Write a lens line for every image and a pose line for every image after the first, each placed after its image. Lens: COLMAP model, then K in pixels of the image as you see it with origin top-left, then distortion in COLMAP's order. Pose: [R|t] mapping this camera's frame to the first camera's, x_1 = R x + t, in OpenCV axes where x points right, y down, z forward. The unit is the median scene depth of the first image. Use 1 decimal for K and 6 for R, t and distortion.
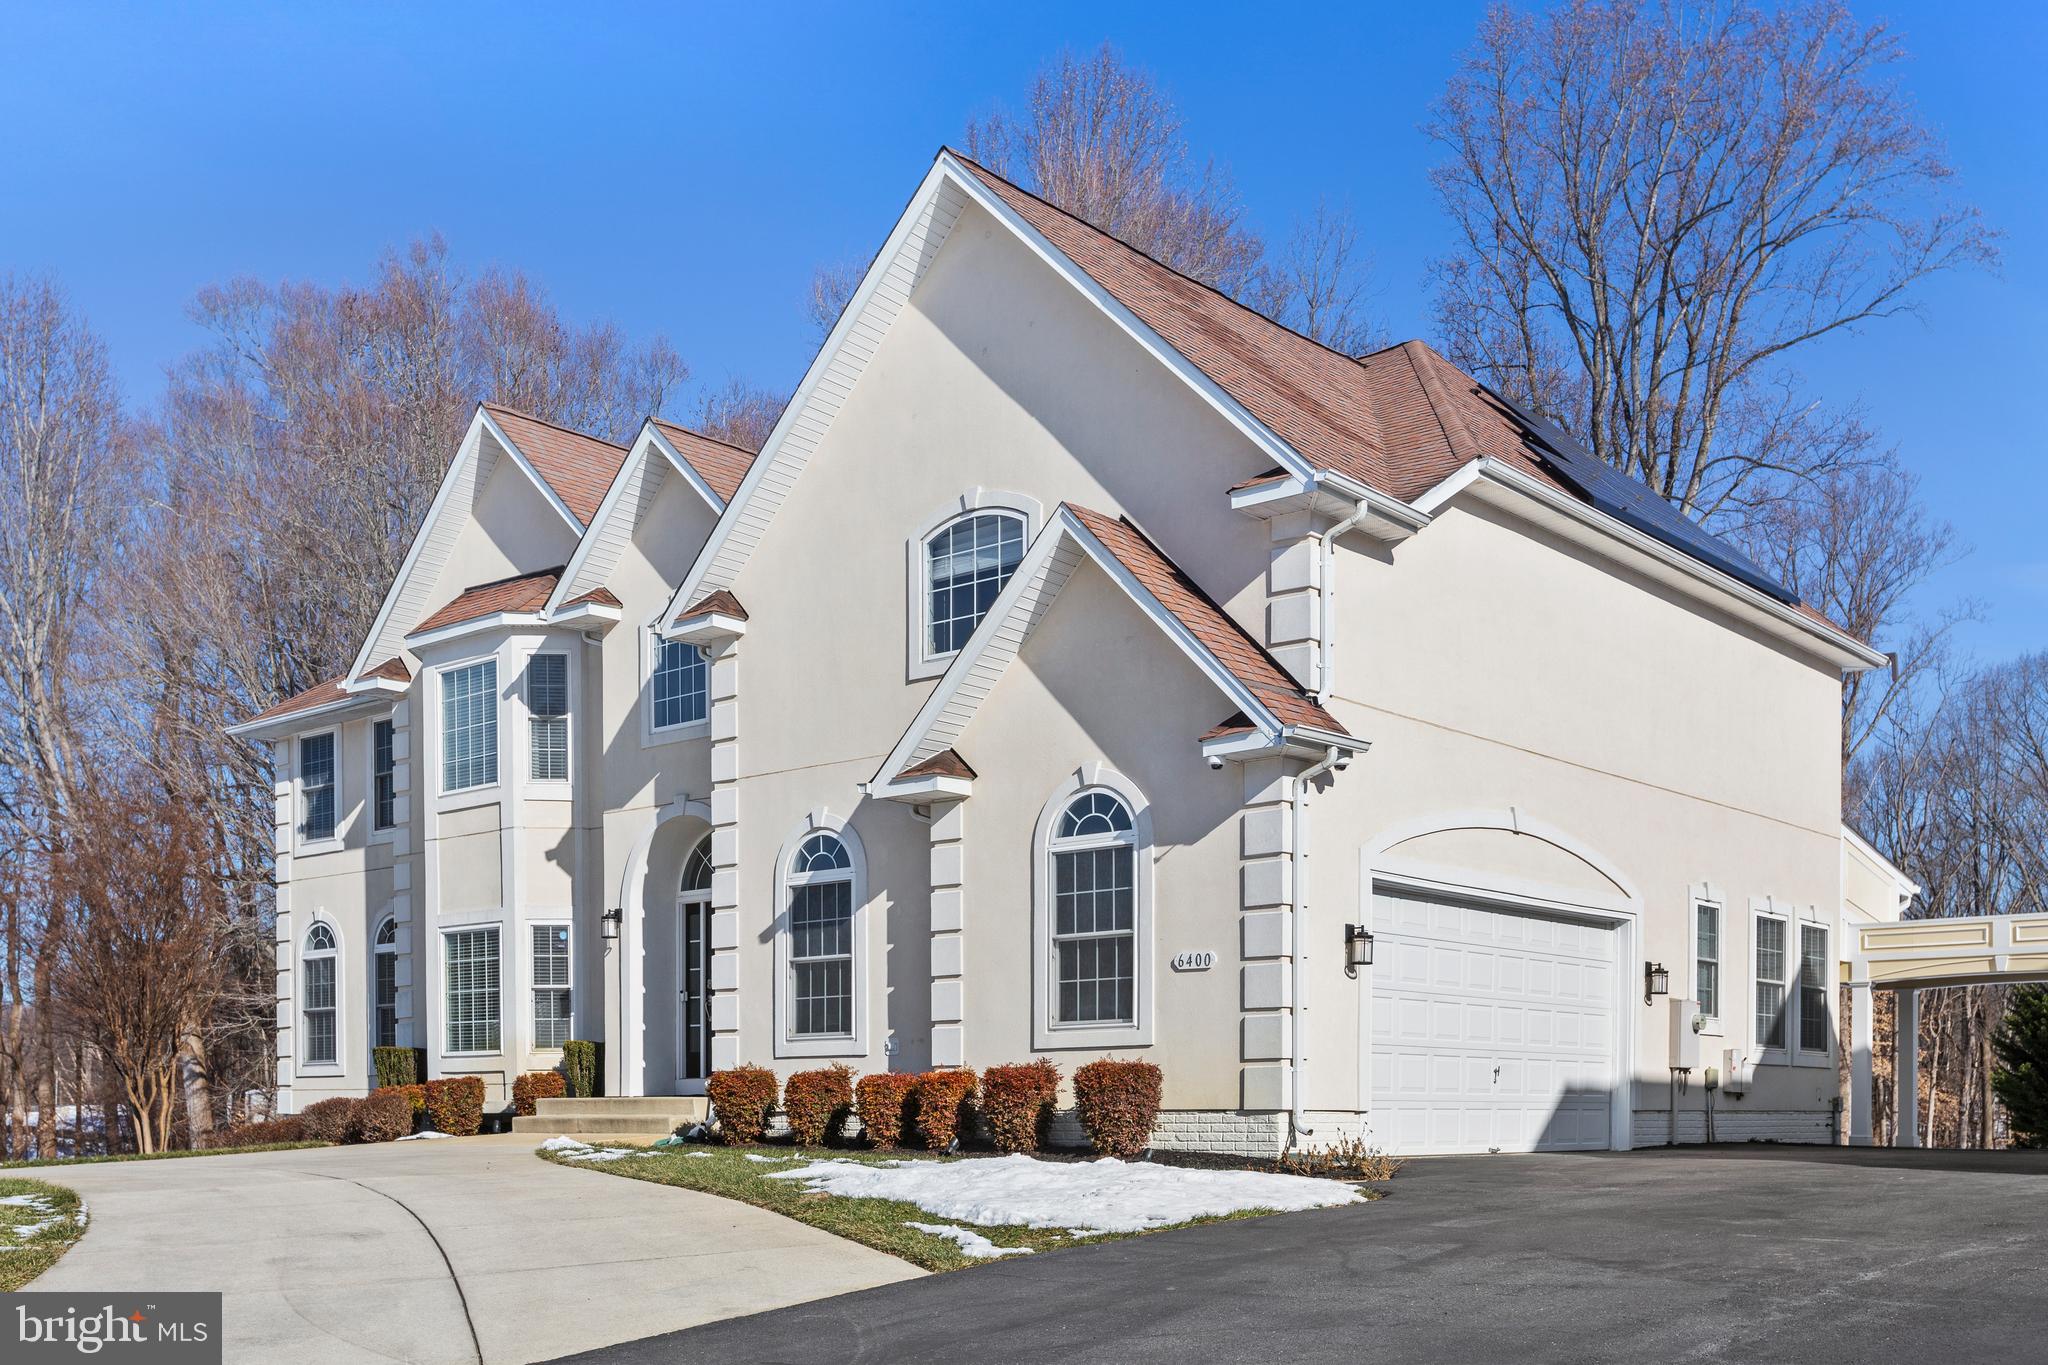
lens RADIAL K [[2031.1, 0, 922.4], [0, 2031.1, 1145.7], [0, 0, 1]] dist [0.004885, 0.003614]
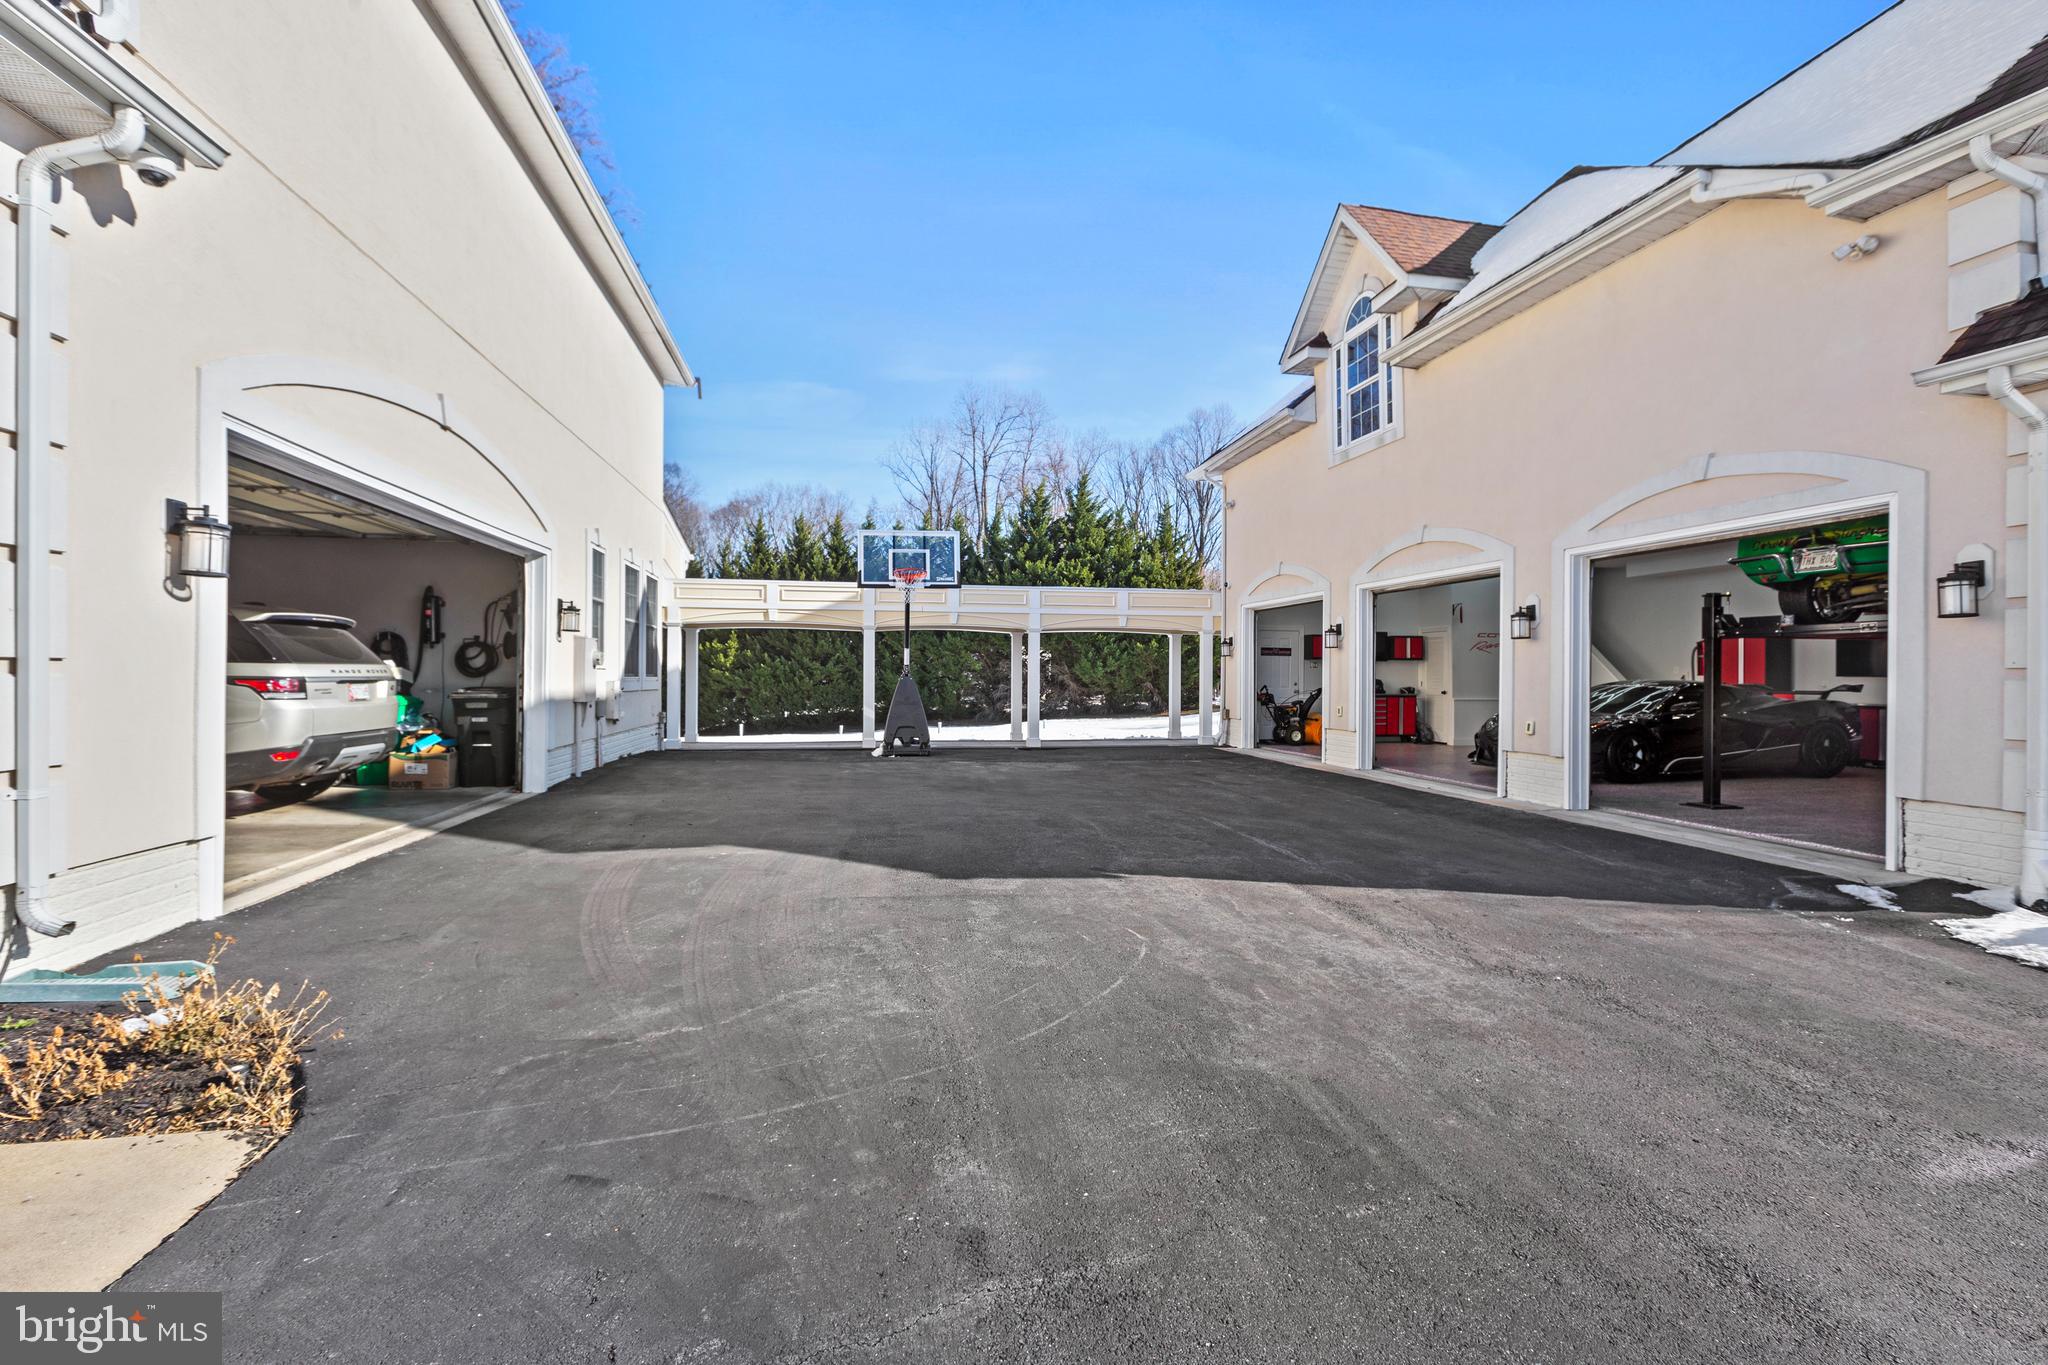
lens RADIAL K [[999.9, 0, 1024.0], [0, 999.9, 682.5], [0, 0, 1]] dist [-0.001141, -0.000372]
pose [[0.612149, 0.001629, 0.790740, 0.107945], [0.003538, 0.999982, -0.004800, -0.045738], [-0.790734, 0.005736, 0.612133, 0.514760]]
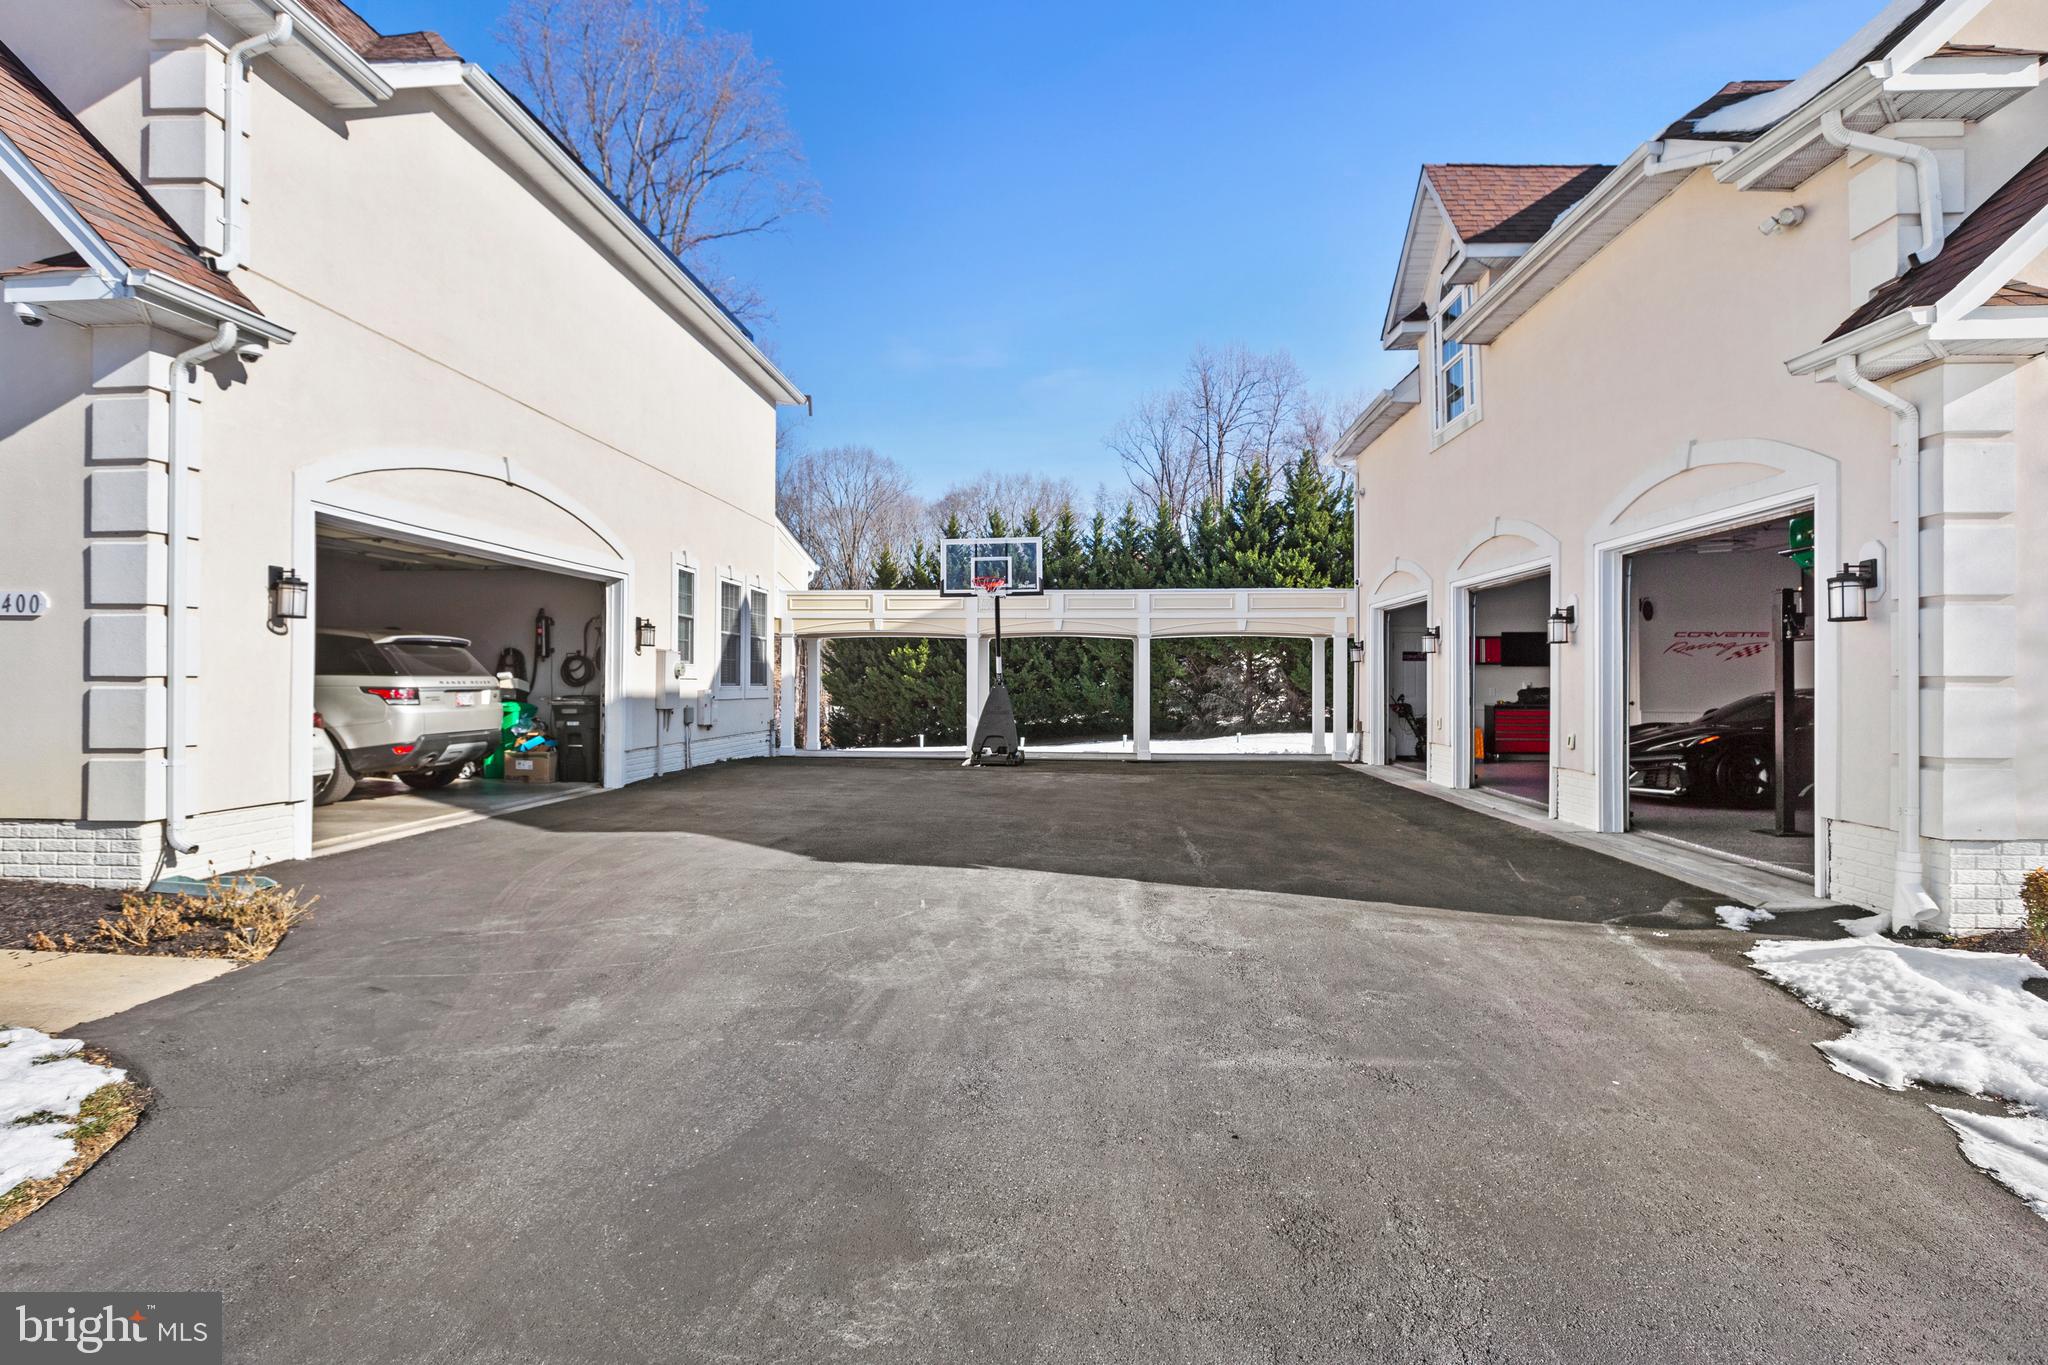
lens RADIAL K [[1138.6, 0, 959.9], [0, 1138.6, 680.8], [0, 0, 1]] dist [-0.001939, -0.003003]
pose [[0.808544, 0.006704, 0.588397, 0.129392], [0.002338, 0.999891, -0.014605, -0.045195], [-0.588431, 0.013185, 0.808440, 0.382957]]
